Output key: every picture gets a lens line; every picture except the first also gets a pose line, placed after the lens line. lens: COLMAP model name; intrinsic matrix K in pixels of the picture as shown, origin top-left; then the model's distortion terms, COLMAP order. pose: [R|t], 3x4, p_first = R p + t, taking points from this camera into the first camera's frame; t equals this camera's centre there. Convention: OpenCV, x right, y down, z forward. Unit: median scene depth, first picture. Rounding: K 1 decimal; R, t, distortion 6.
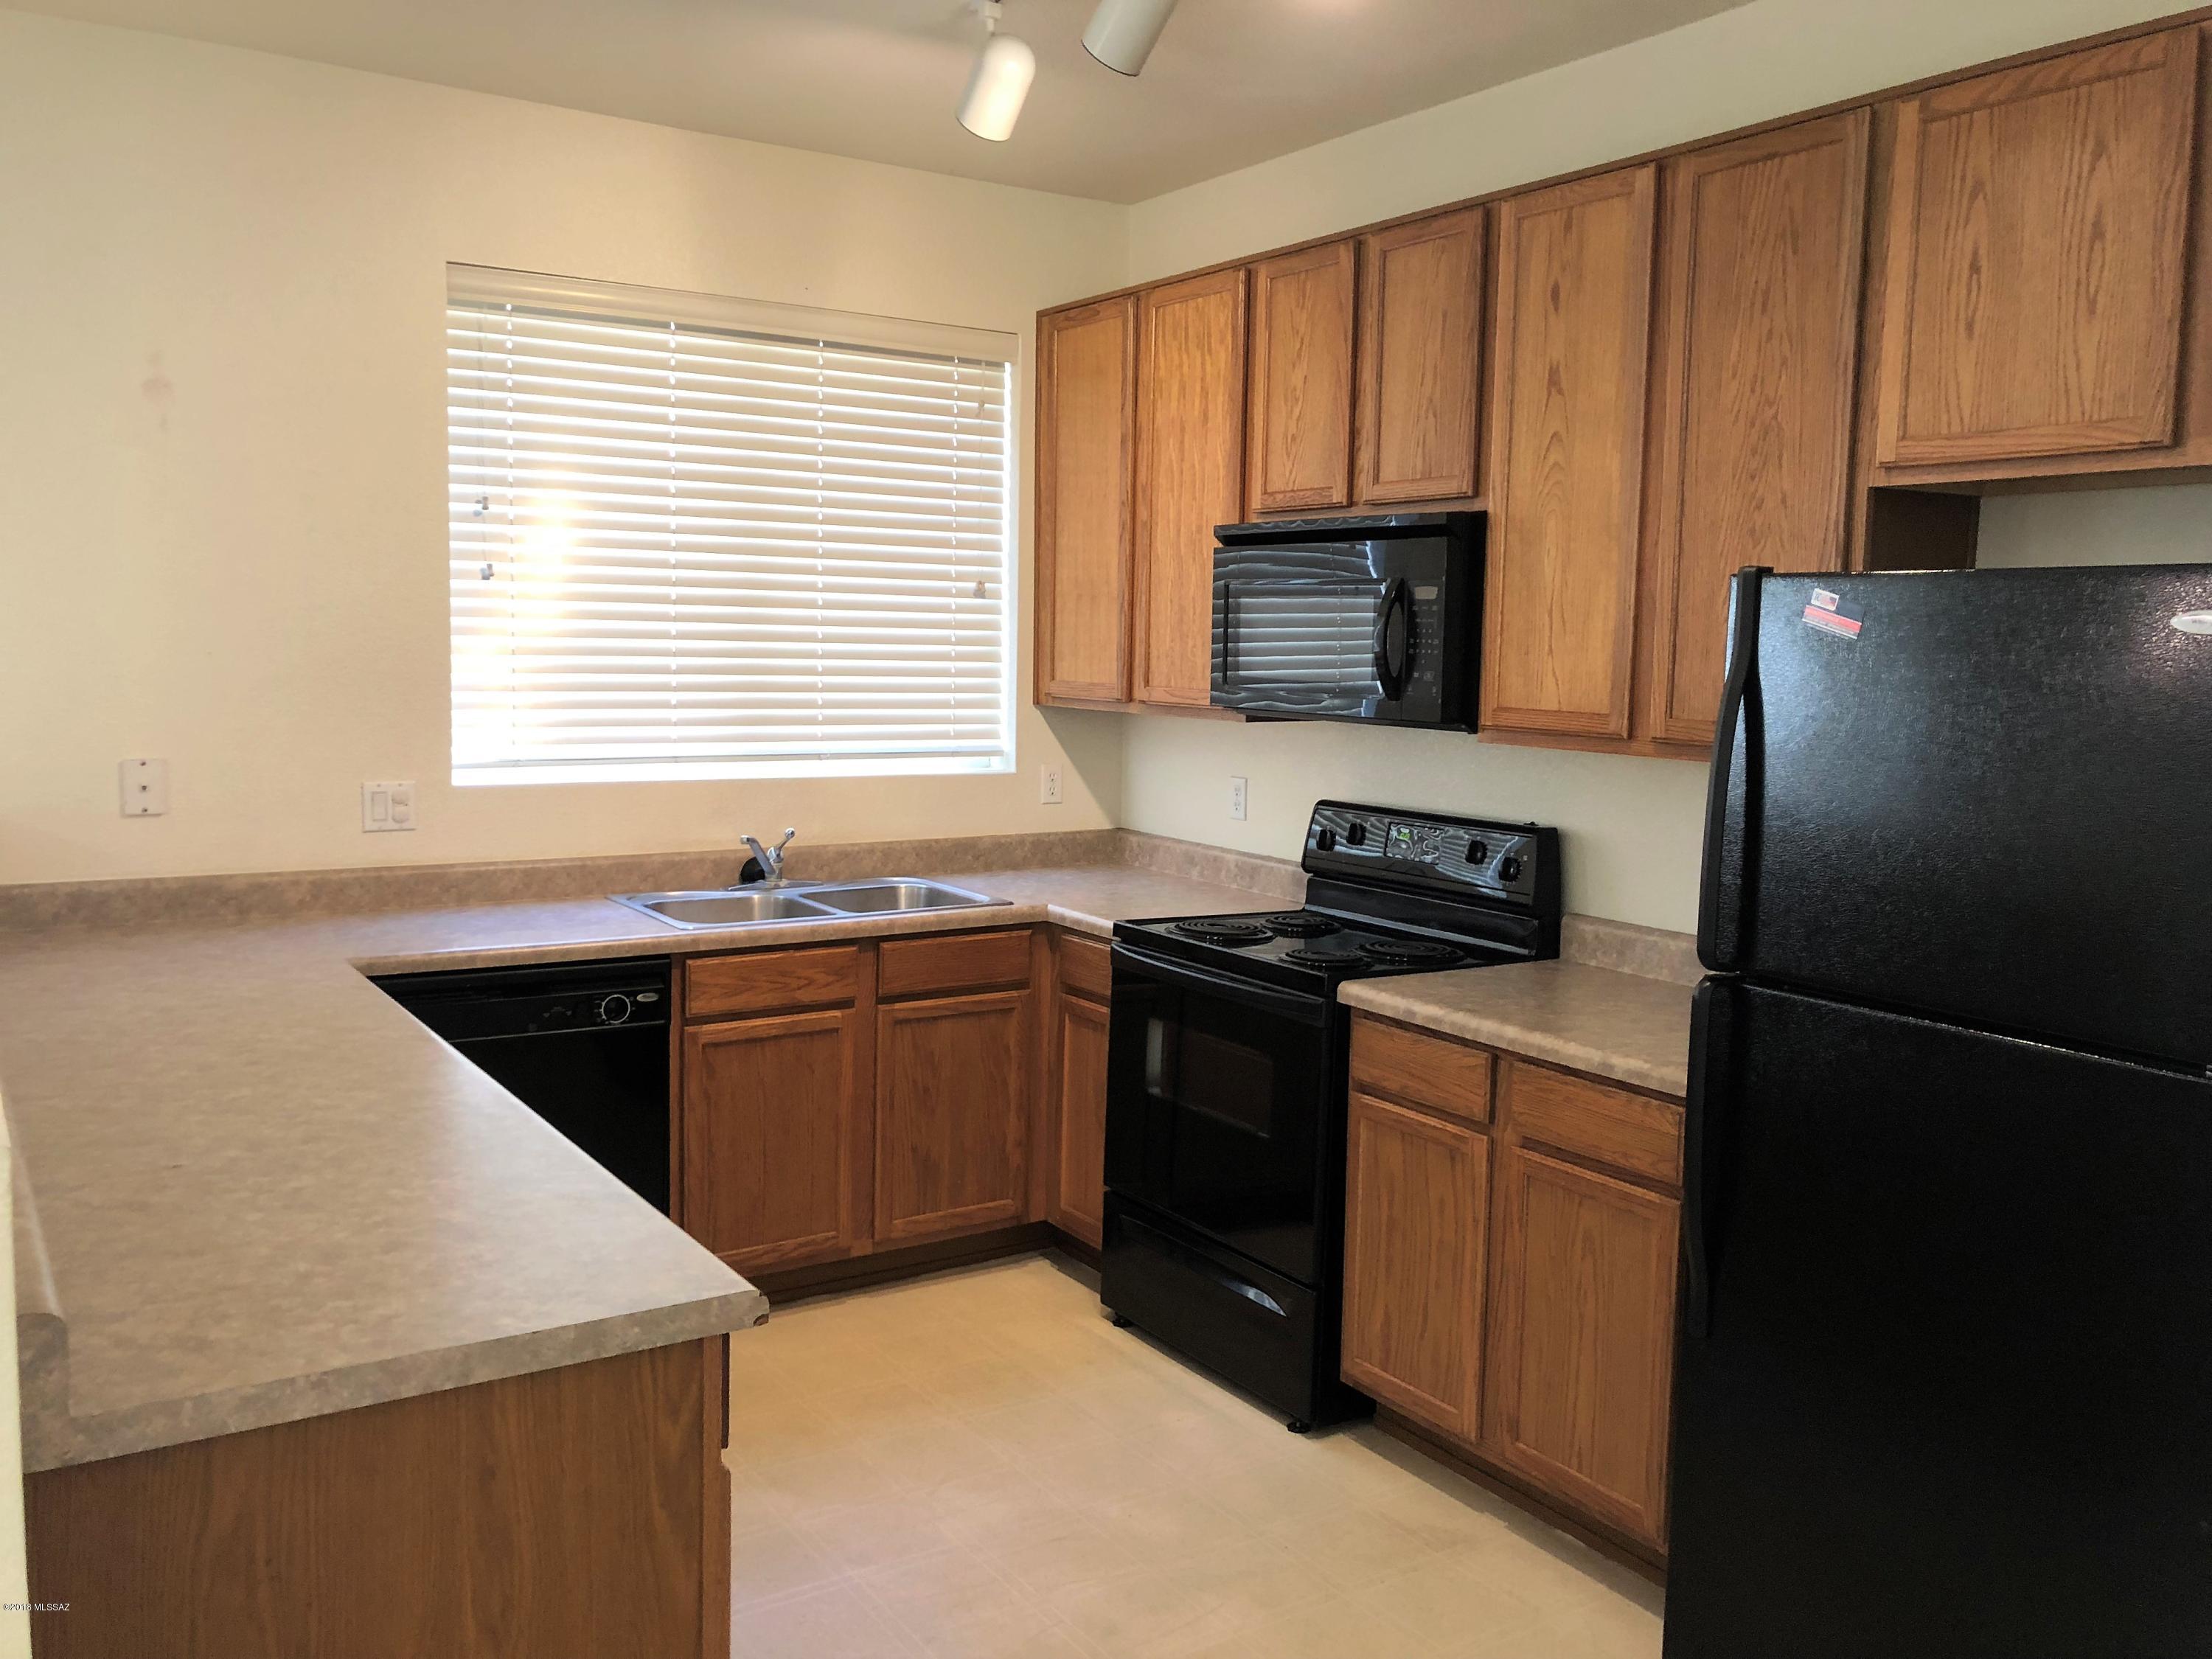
lens RADIAL K [[1814.6, 0, 1106.0], [0, 1814.6, 829.5], [0, 0, 1]] dist [0.096108, -0.181610]
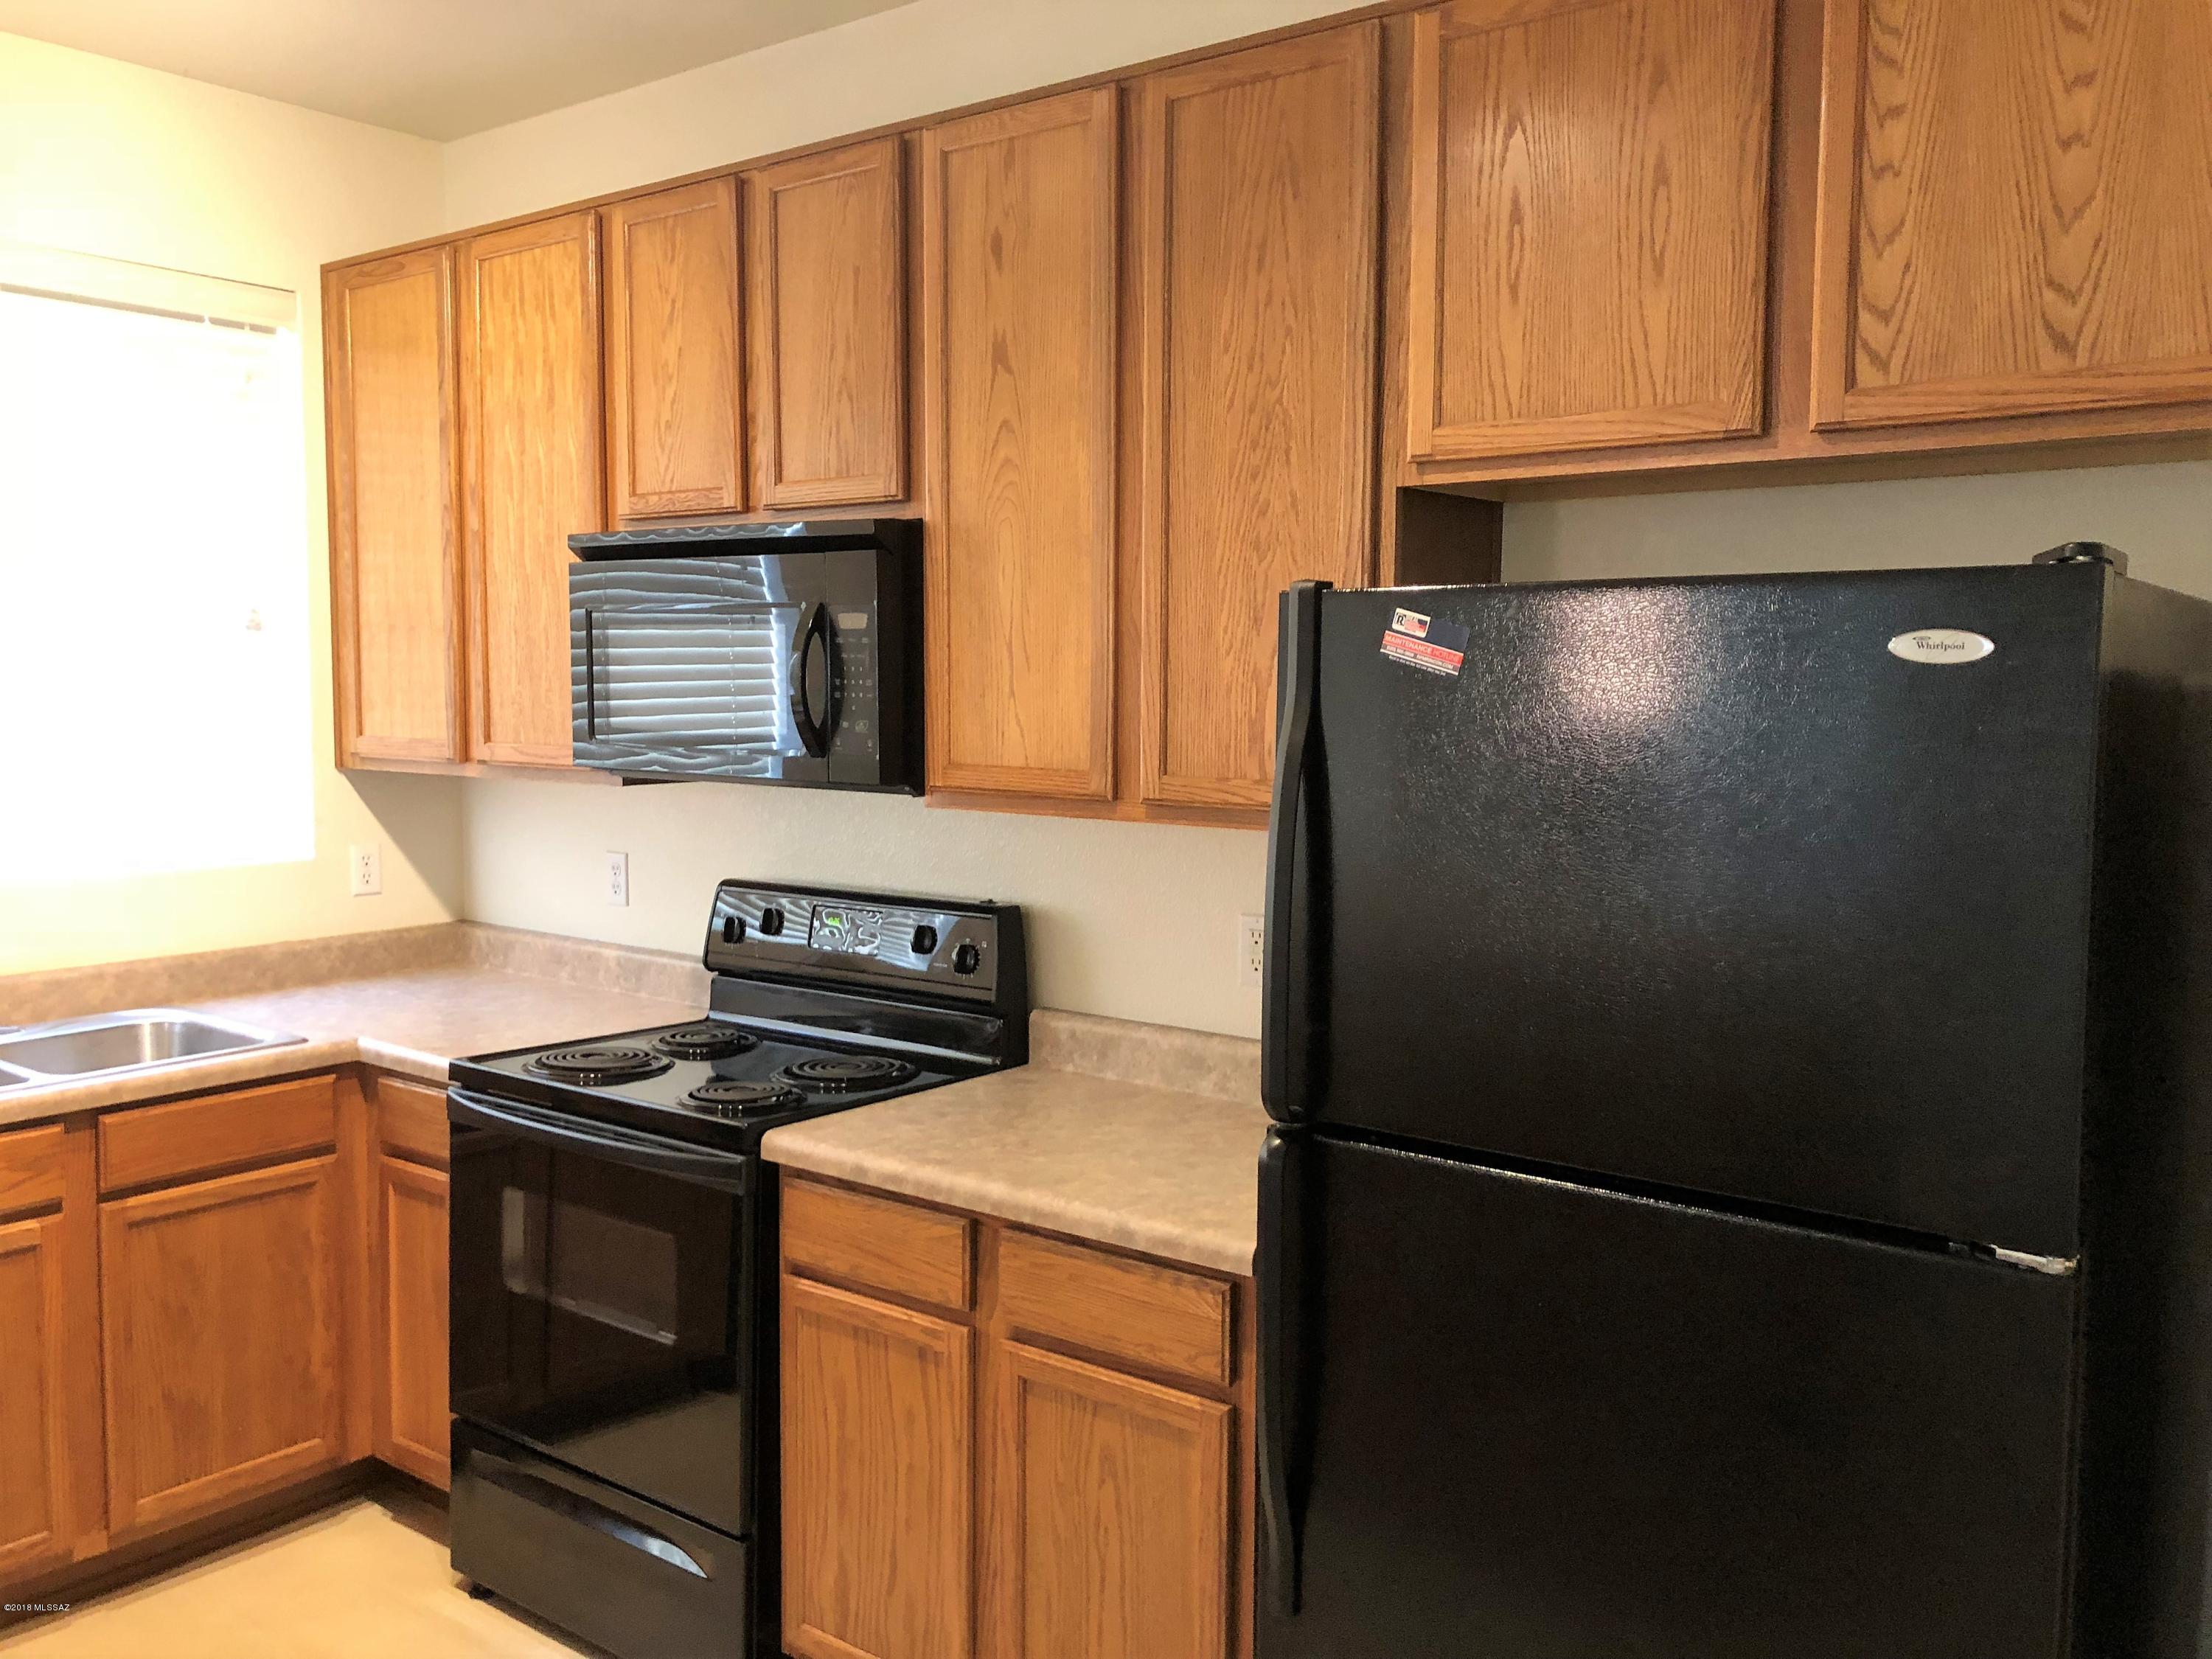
lens RADIAL K [[1805.0, 0, 1113.5], [0, 1805.0, 788.2], [0, 0, 1]] dist [0.035801, -0.047662]
pose [[0.942641, -0.036867, 0.331765, 0.019923], [0.050129, 0.998246, -0.031501, -0.025758], [-0.330022, 0.046325, 0.942836, 0.218276]]
